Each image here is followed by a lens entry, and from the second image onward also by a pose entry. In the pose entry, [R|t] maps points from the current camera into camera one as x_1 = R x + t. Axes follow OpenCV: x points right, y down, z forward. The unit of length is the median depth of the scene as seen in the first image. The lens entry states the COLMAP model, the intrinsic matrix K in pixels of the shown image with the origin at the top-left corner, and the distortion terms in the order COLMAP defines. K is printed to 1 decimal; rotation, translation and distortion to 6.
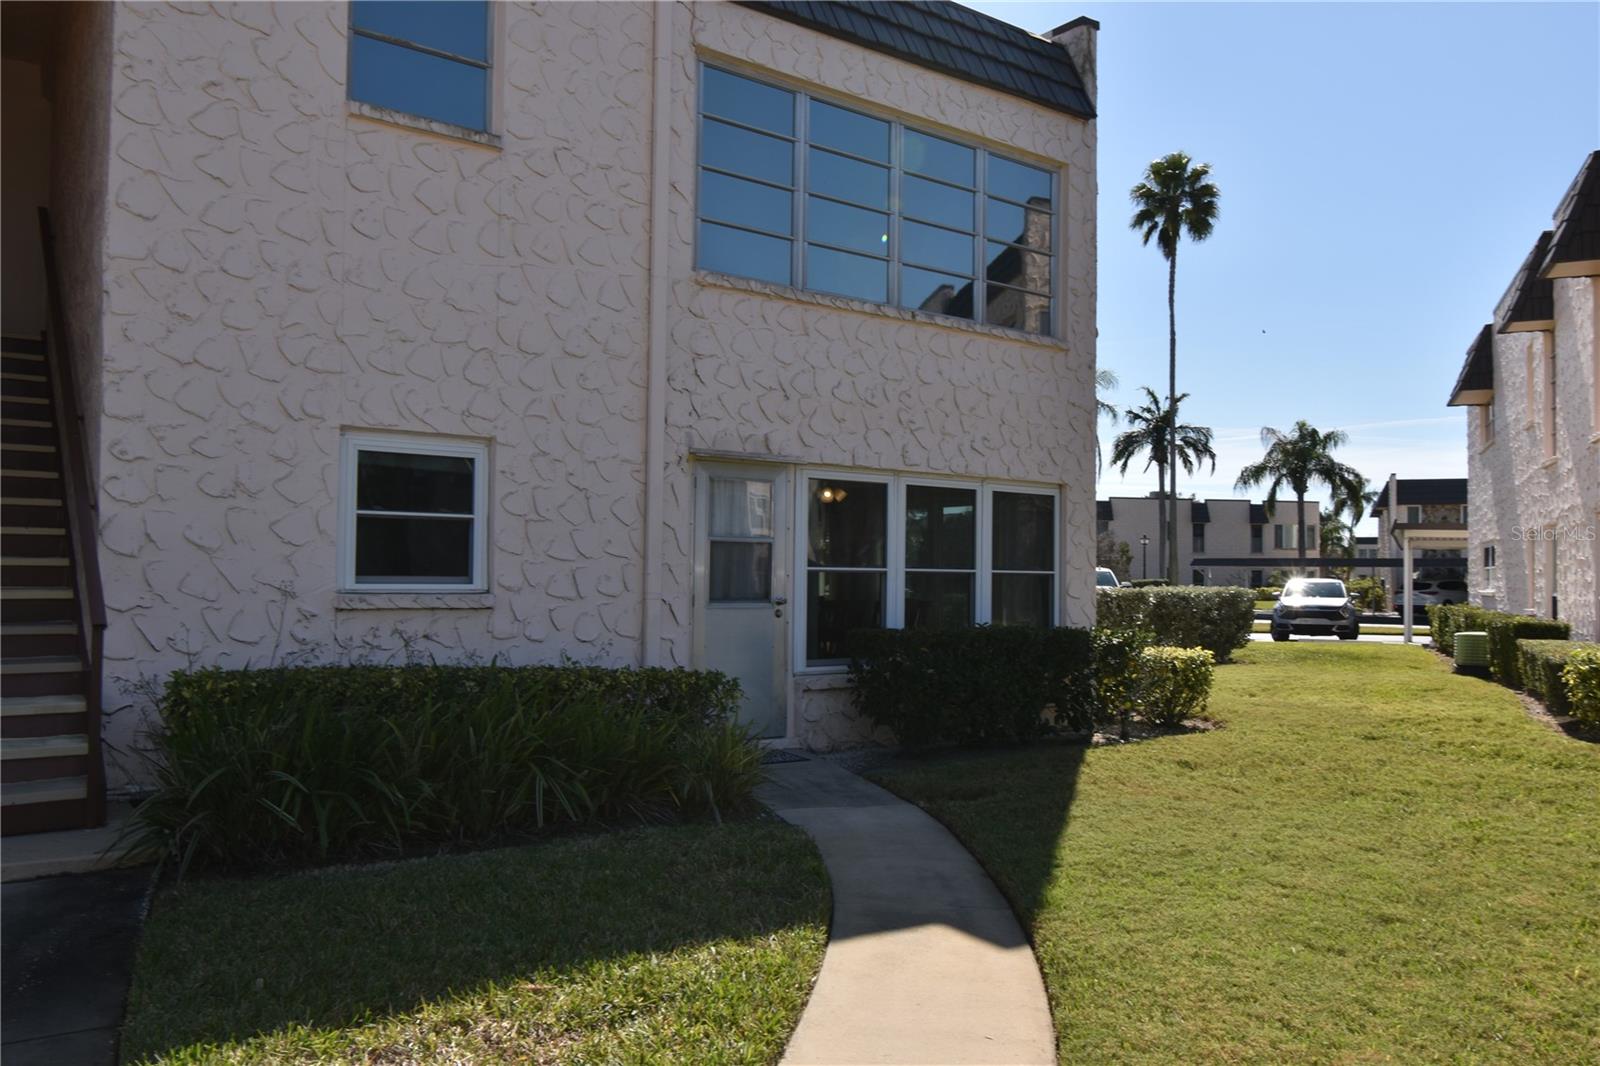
lens RADIAL K [[1212.8, 0, 800.0], [0, 1212.8, 539.6], [0, 0, 1]] dist [0.010356, -0.035923]
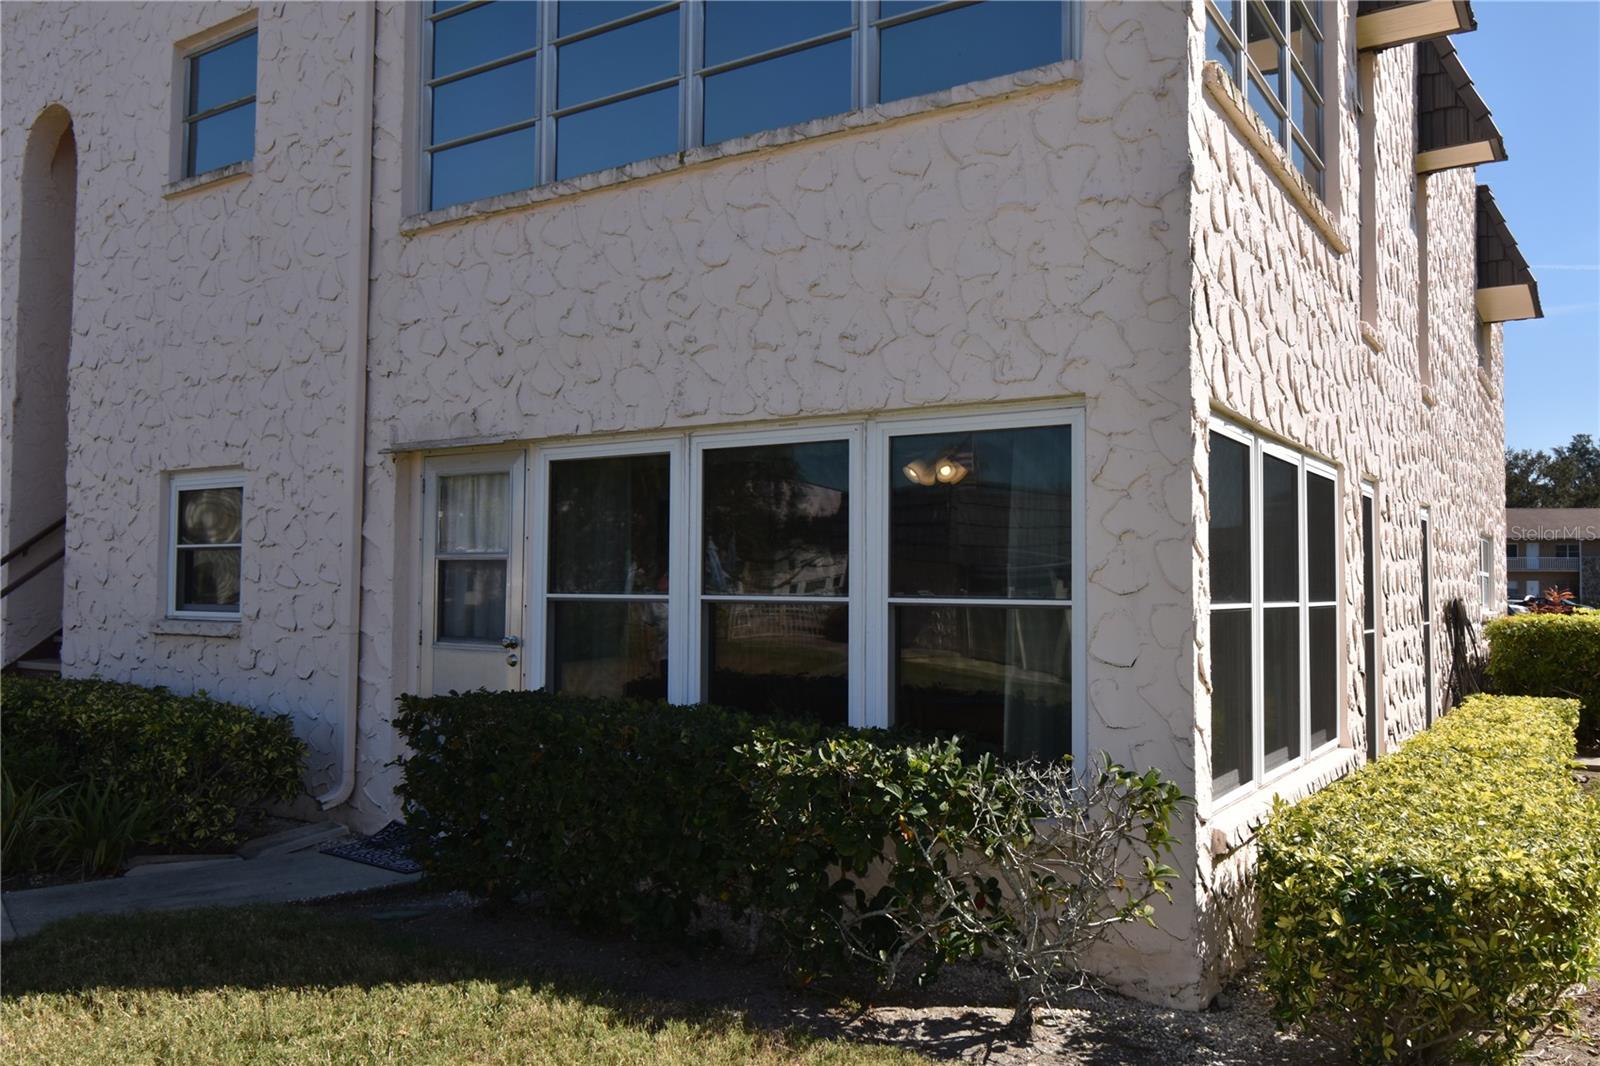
lens RADIAL K [[1212.8, 0, 800.0], [0, 1212.8, 539.6], [0, 0, 1]] dist [0.010356, -0.035923]
pose [[0.343127, -0.047915, -0.938066, 0.697277], [0.021145, 0.998839, -0.043285, 0.025141], [0.939051, -0.004983, 0.343742, 0.918025]]
